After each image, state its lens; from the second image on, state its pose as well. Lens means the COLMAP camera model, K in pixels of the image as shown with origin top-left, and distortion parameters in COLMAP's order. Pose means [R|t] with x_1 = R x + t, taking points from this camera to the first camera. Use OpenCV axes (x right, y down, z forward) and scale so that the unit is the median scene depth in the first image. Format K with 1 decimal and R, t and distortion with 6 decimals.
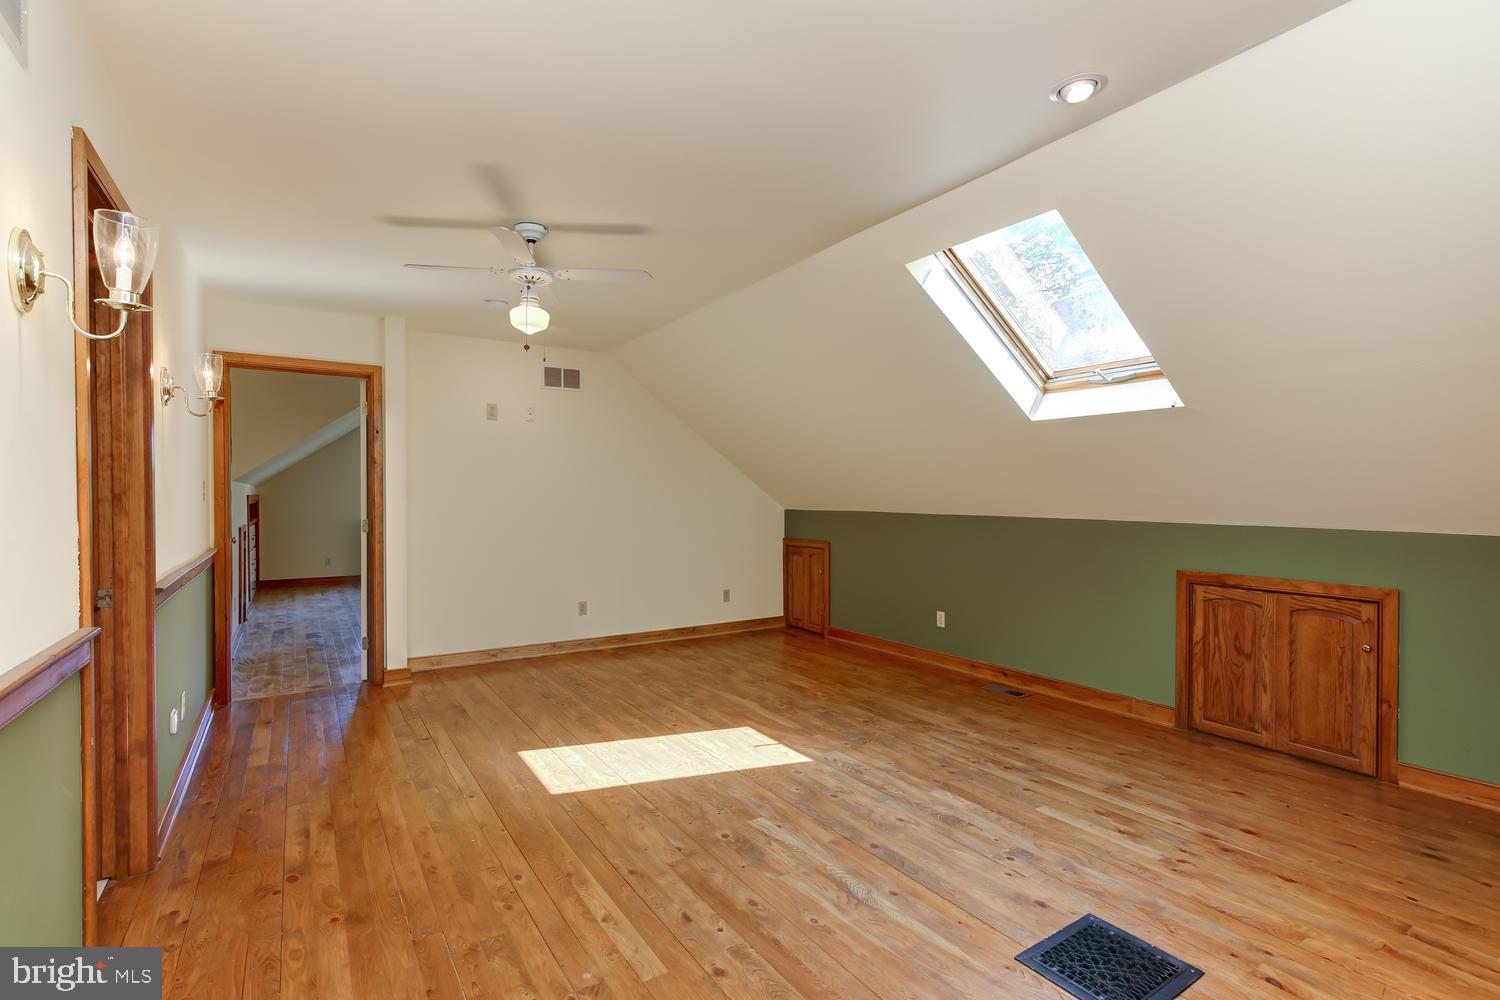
lens RADIAL K [[693.2, 0, 747.9], [0, 693.2, 499.8], [0, 0, 1]] dist [0.000265, -0.000275]
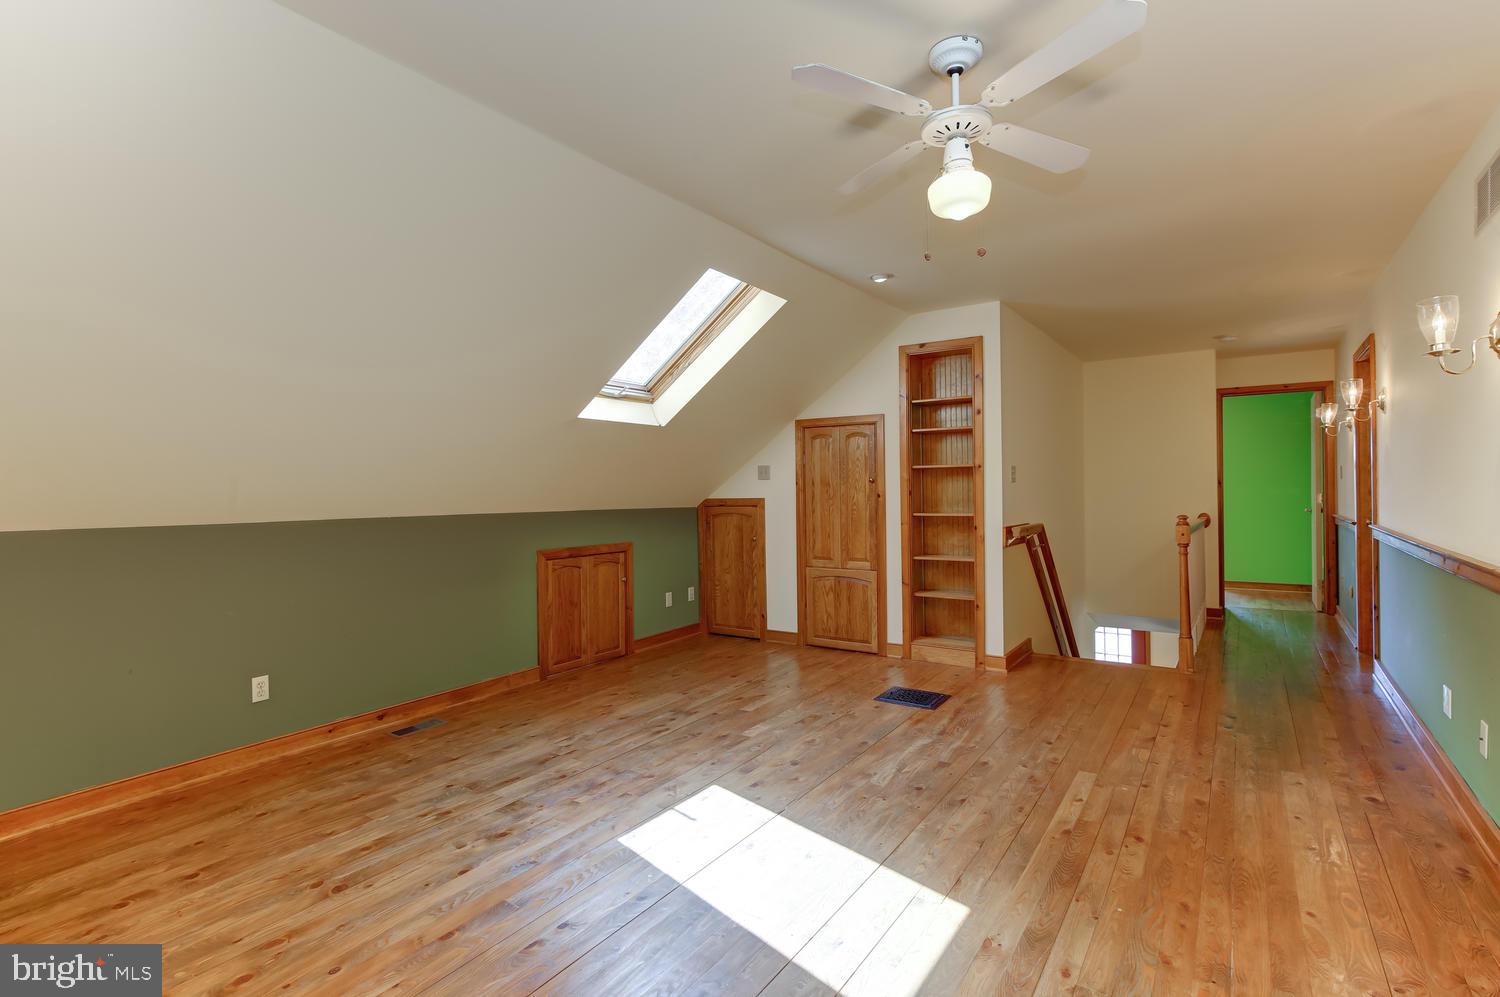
lens RADIAL K [[693.2, 0, 747.6], [0, 693.2, 493.0], [0, 0, 1]] dist [0.000265, -0.000275]
pose [[-0.365209, 0.000720, 0.930925, -0.690293], [0.024565, 0.999659, 0.008864, -0.002410], [-0.930602, 0.026106, -0.365102, 1.179334]]
